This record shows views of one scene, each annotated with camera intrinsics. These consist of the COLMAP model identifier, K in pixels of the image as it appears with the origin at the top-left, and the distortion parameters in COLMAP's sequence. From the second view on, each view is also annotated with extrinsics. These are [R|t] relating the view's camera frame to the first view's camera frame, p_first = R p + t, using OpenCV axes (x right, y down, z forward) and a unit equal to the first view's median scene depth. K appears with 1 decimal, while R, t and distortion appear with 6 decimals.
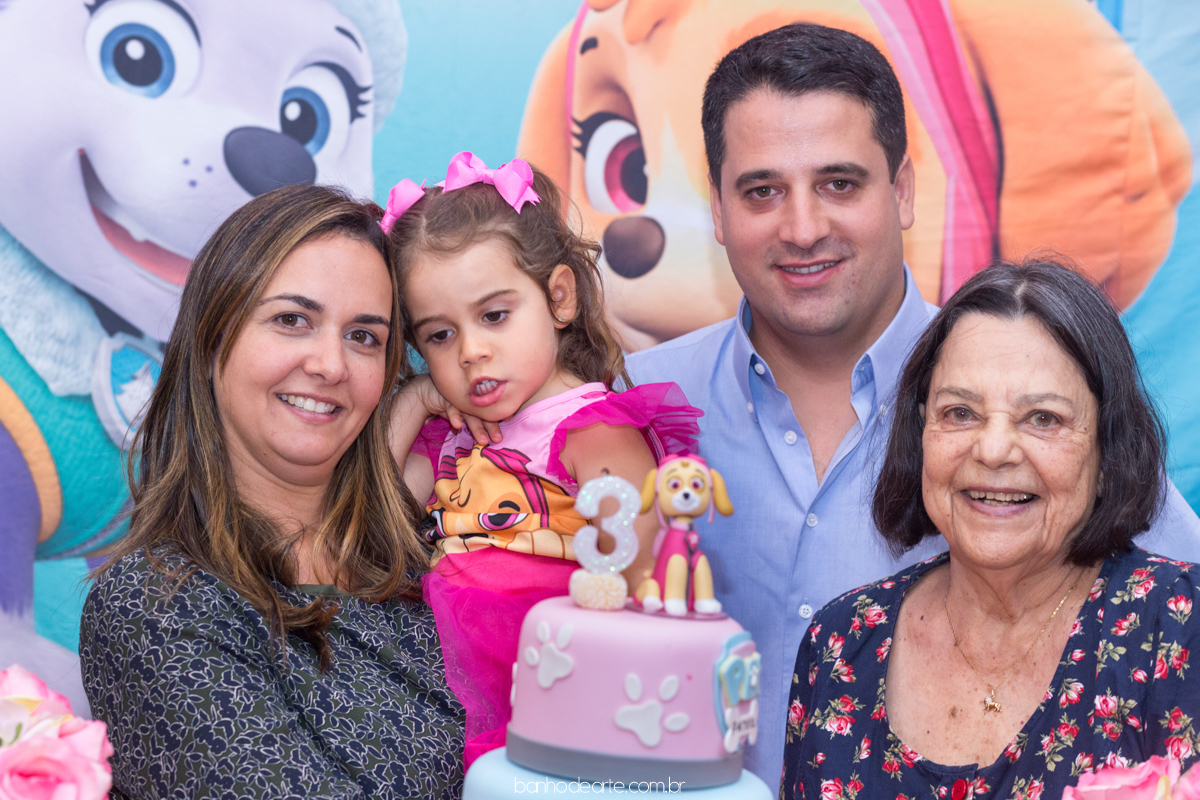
lens RADIAL K [[2654.4, 0, 600.0], [0, 2654.4, 400.0], [0, 0, 1]] dist [0.057740, -0.331753]
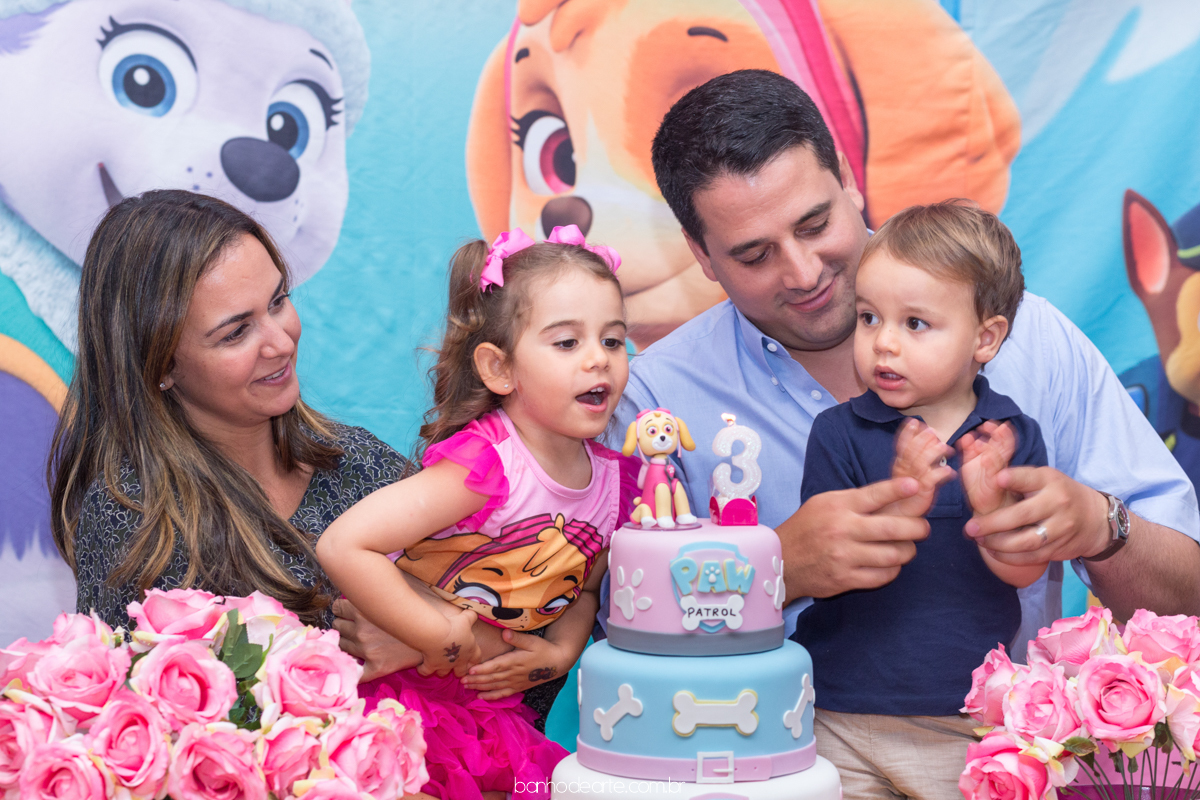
lens RADIAL K [[2654.4, 0, 600.0], [0, 2654.4, 400.0], [0, 0, 1]] dist [0.057740, -0.331753]
pose [[0.995250, -0.052474, 0.082002, -0.075045], [0.049605, 0.998097, 0.036641, -0.021292], [-0.083769, -0.032399, 0.995958, -0.191170]]
